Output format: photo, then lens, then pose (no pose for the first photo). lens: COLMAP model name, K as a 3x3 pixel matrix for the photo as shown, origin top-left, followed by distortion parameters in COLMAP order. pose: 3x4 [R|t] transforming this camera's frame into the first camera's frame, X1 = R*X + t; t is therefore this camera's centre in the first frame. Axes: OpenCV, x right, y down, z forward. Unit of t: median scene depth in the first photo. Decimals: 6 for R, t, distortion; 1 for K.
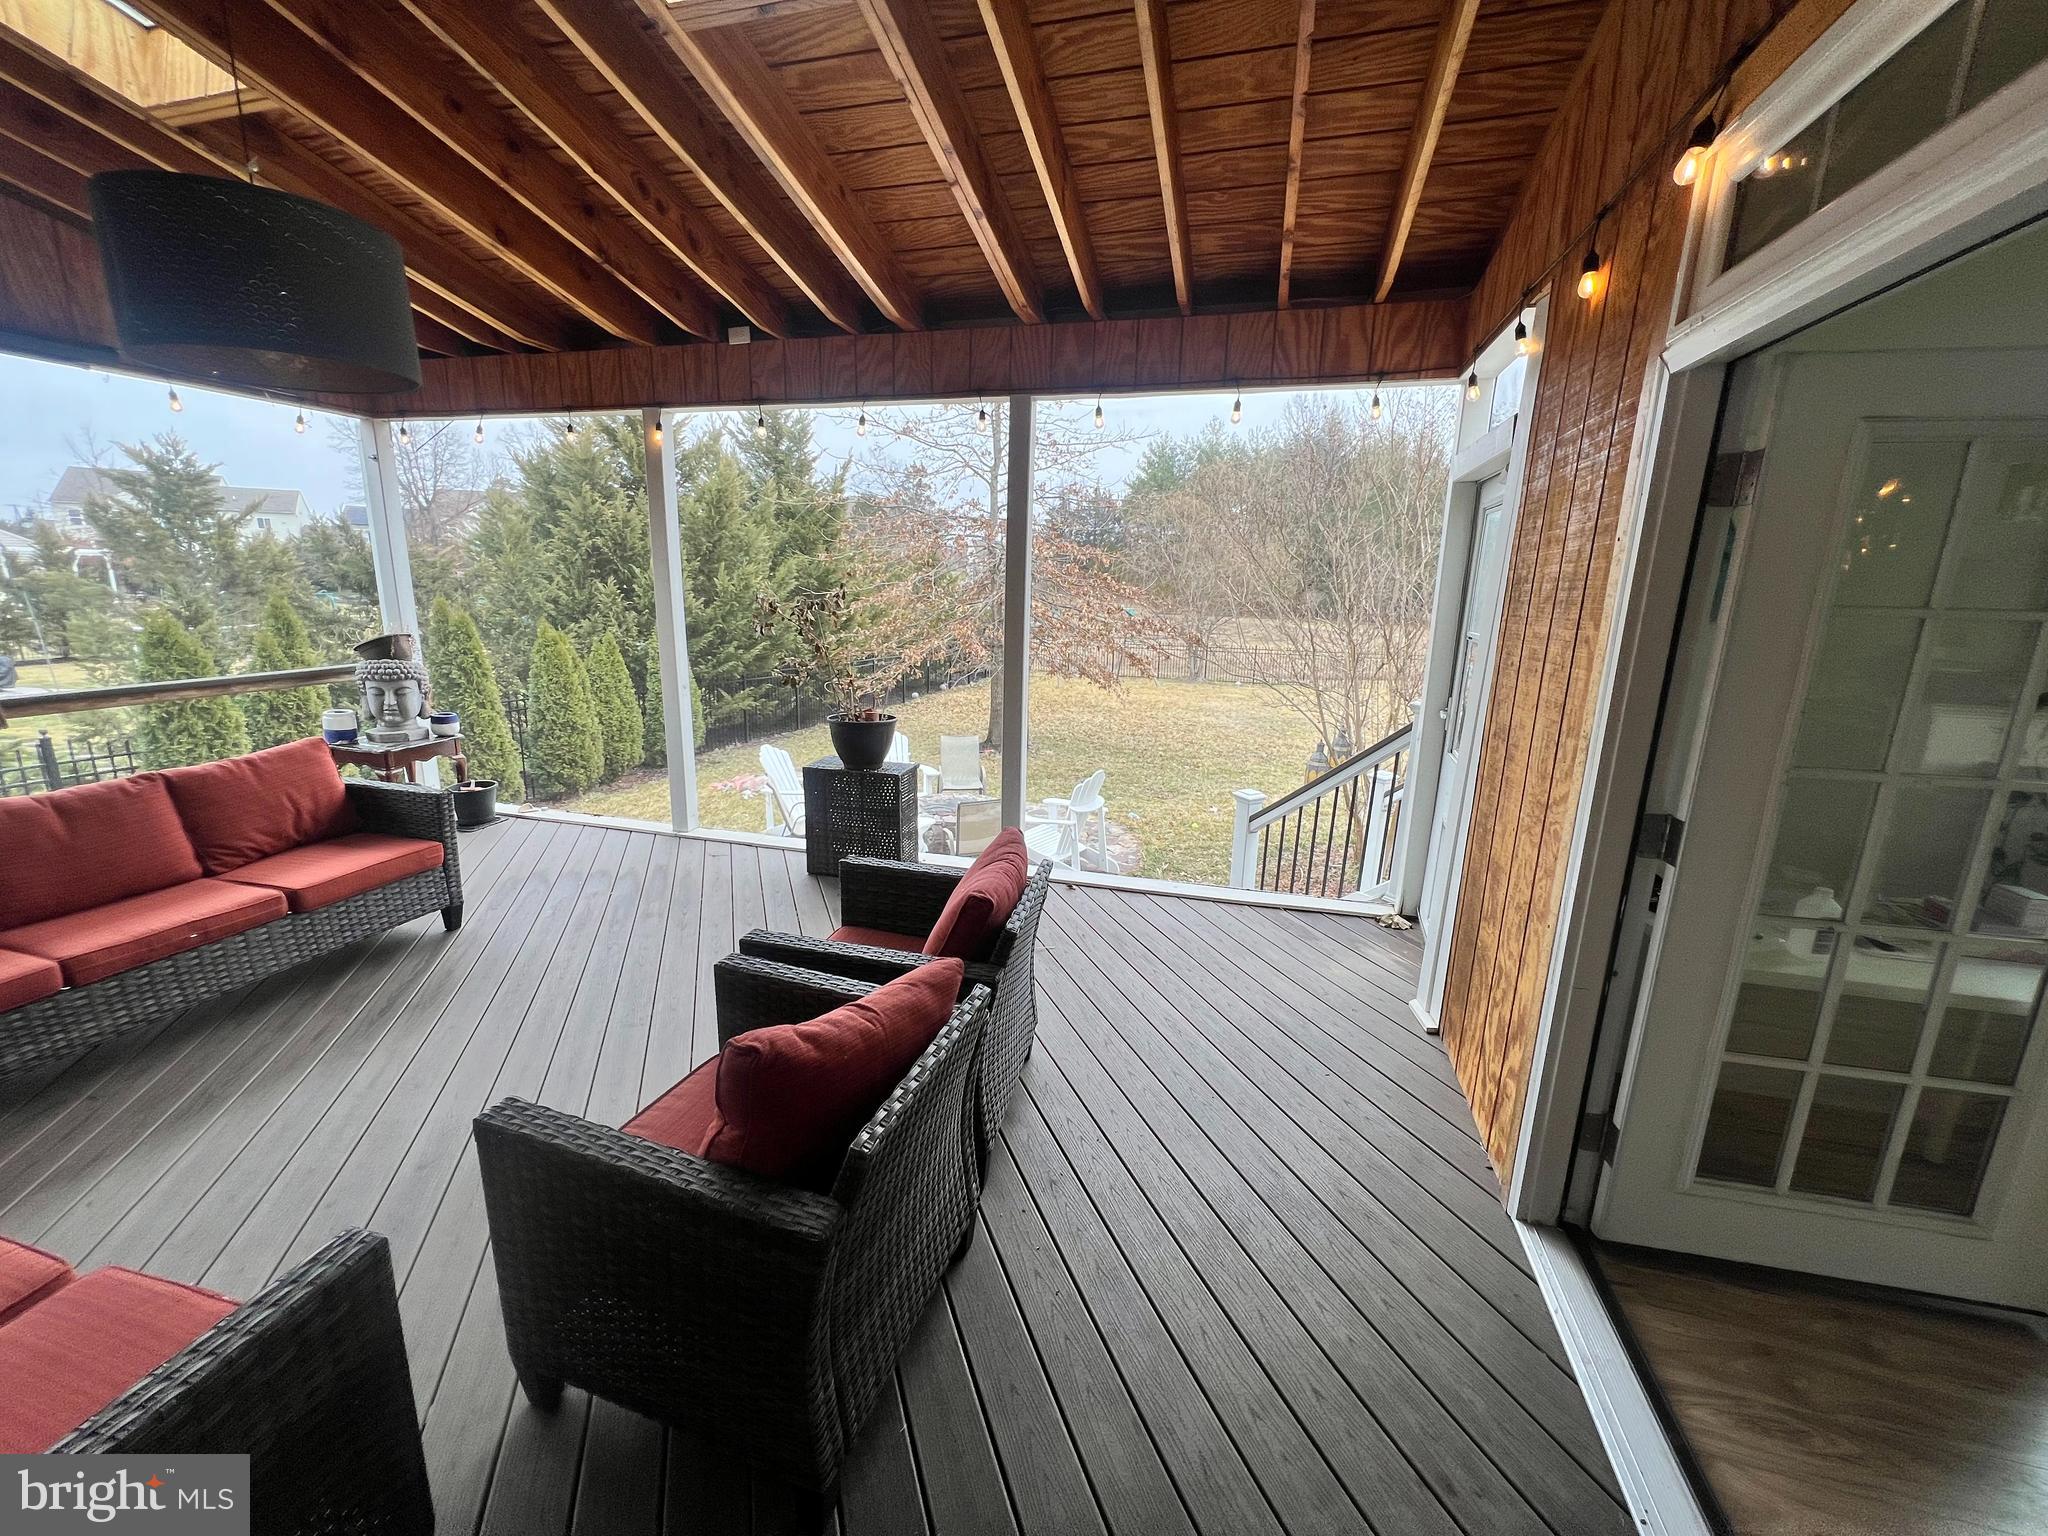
lens RADIAL K [[816.9, 0, 1019.8], [0, 816.9, 767.9], [0, 0, 1]] dist [-0.001297, -0.000137]
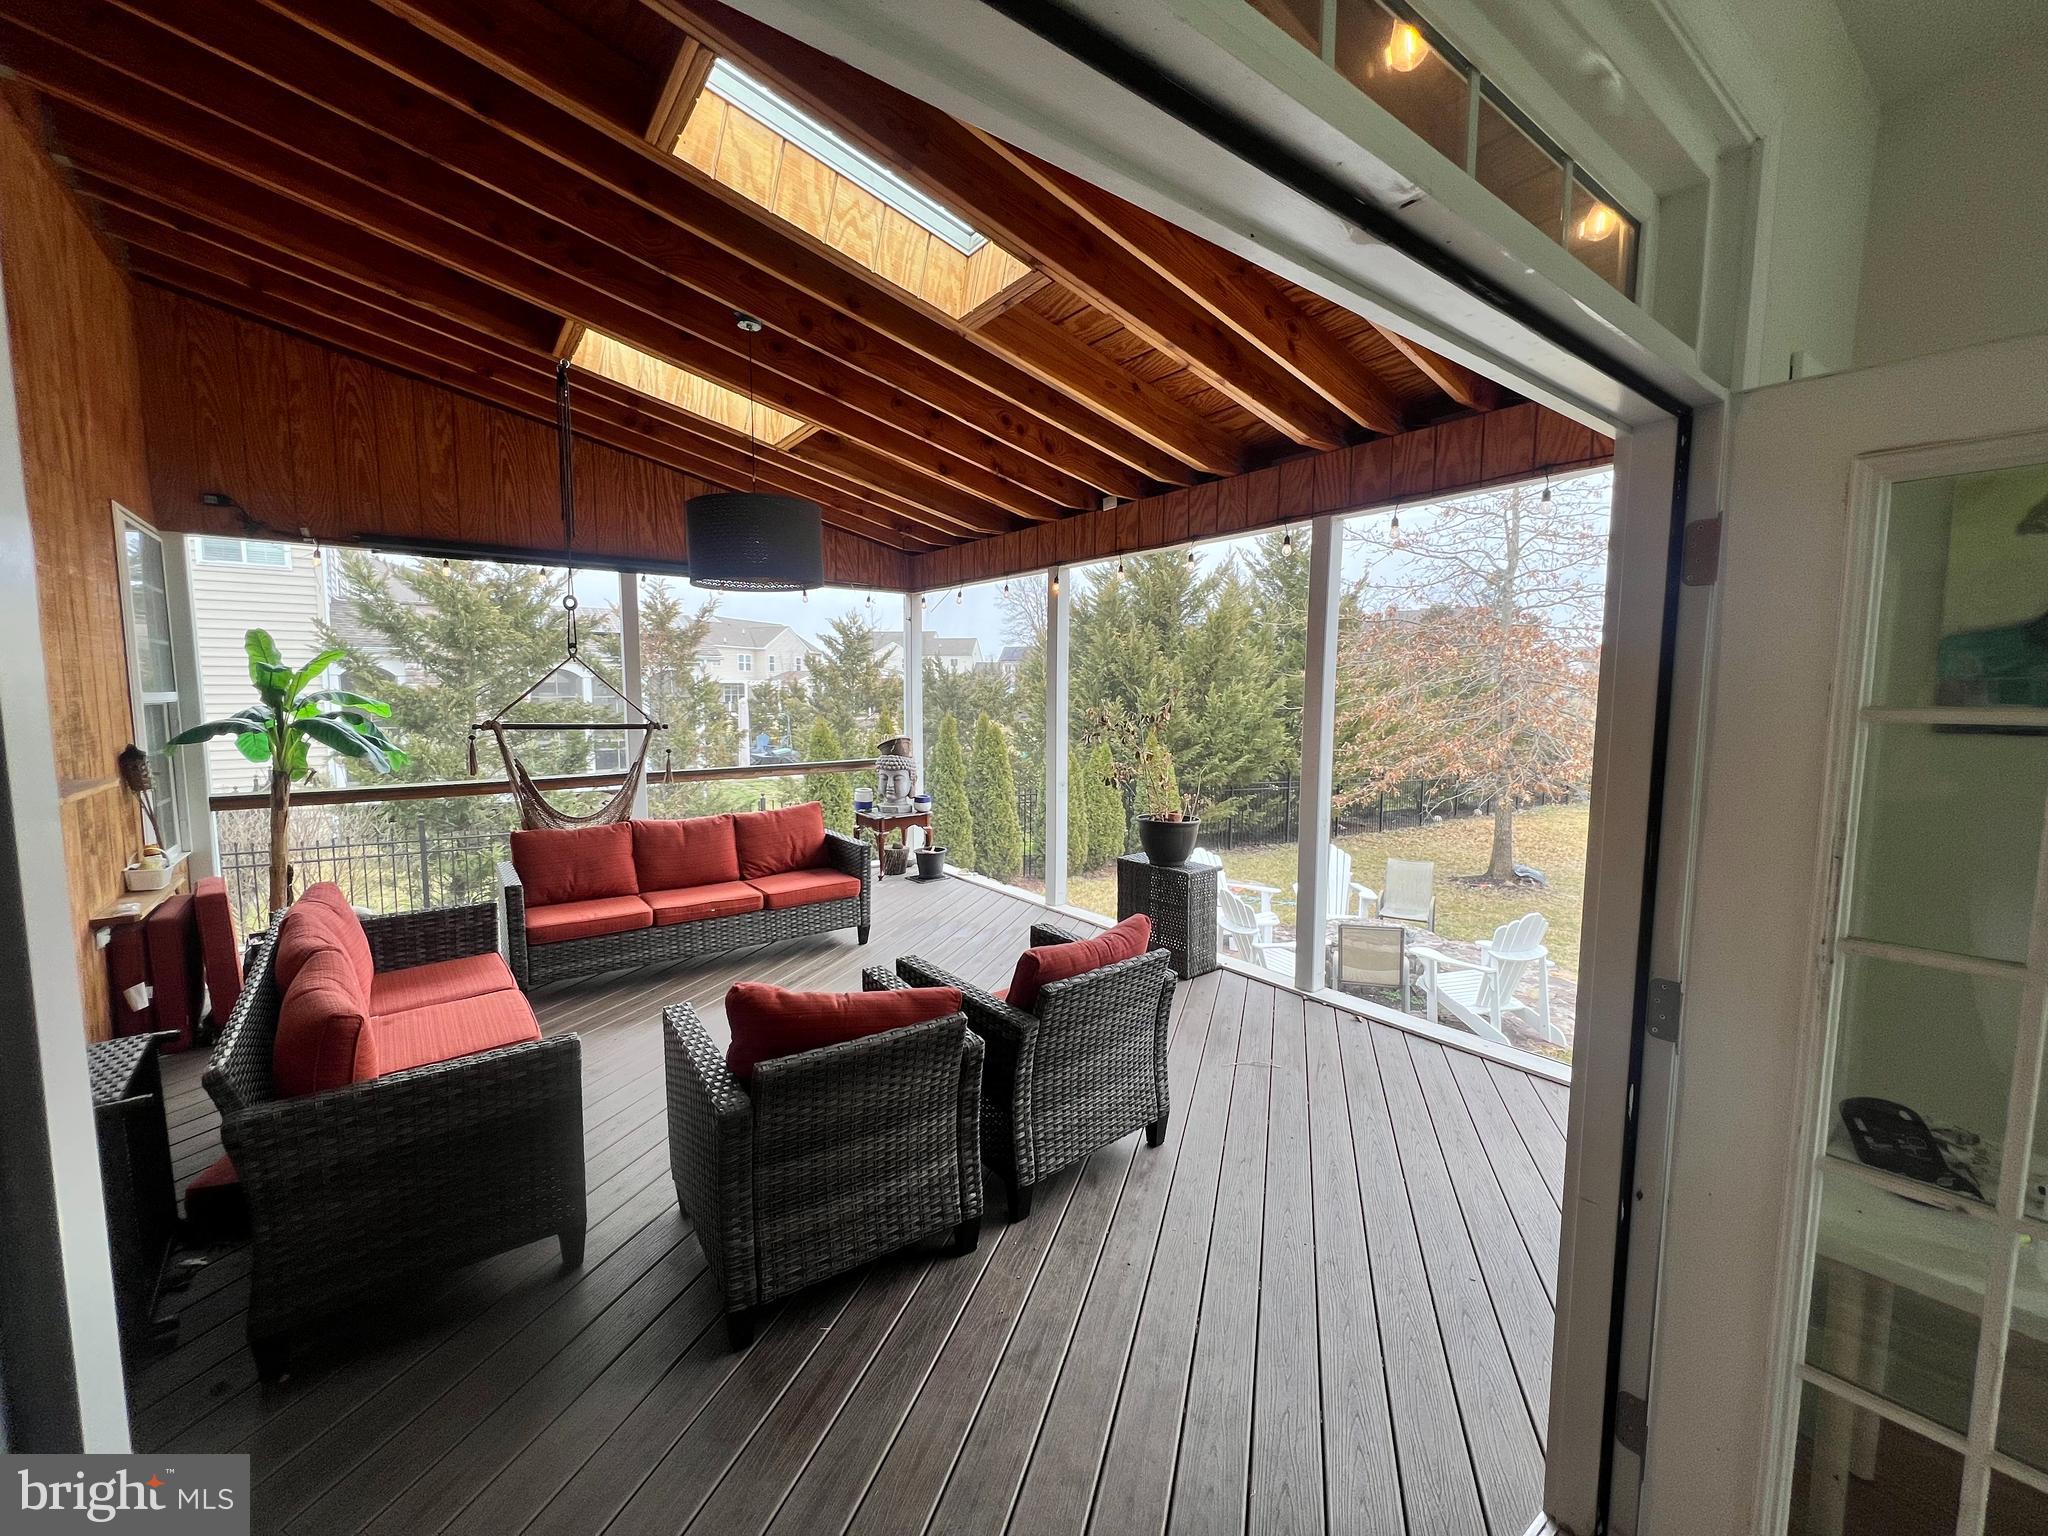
lens RADIAL K [[816.9, 0, 1017.5], [0, 816.9, 772.0], [0, 0, 1]] dist [-0.001297, -0.000137]
pose [[0.792191, 0.039626, -0.608985, 0.294176], [-0.121044, 0.988267, -0.093154, 0.003244], [0.598148, 0.147510, 0.787692, 0.005646]]
